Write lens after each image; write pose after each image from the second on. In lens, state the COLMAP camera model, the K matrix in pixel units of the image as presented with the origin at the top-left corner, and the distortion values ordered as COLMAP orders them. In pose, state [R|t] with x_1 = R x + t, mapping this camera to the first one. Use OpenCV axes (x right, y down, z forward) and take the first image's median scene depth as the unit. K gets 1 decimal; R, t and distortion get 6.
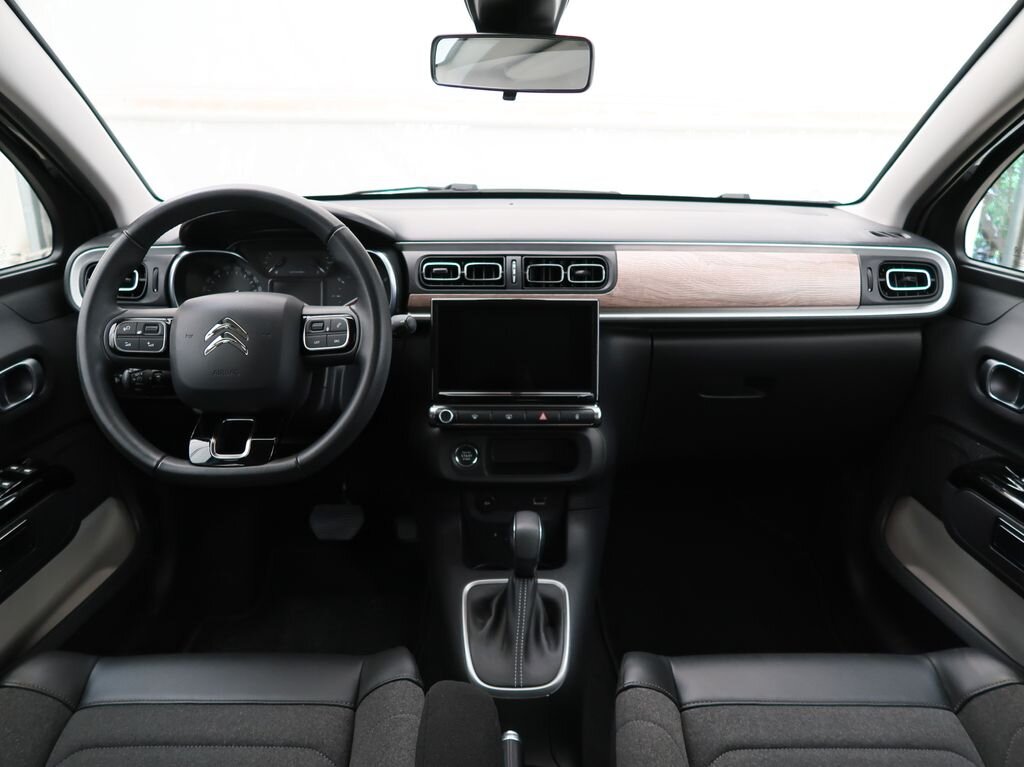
lens RADIAL K [[788.9, 0, 512.0], [0, 788.9, 383.5], [0, 0, 1]] dist [-0.028351, 0.003126]
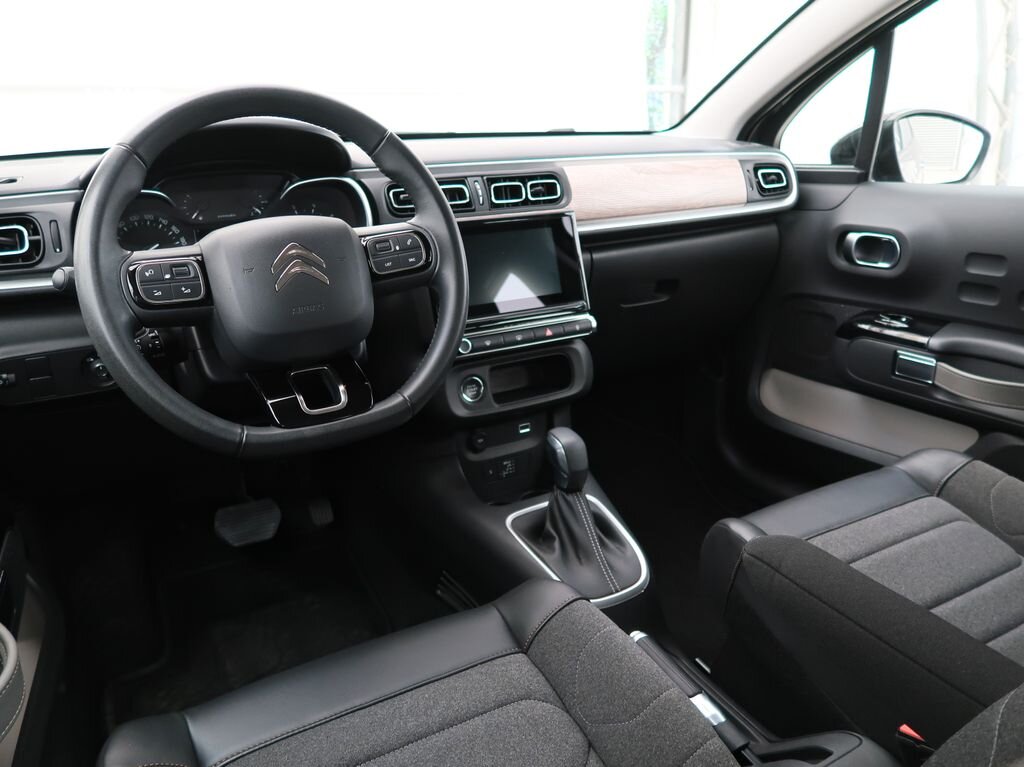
lens RADIAL K [[788.9, 0, 512.0], [0, 788.9, 383.5], [0, 0, 1]] dist [-0.028351, 0.003126]
pose [[0.871966, -0.176935, 0.456475, -0.441339], [0.174391, 0.983501, 0.048094, 0.047155], [-0.457454, 0.037669, 0.888435, 0.140296]]
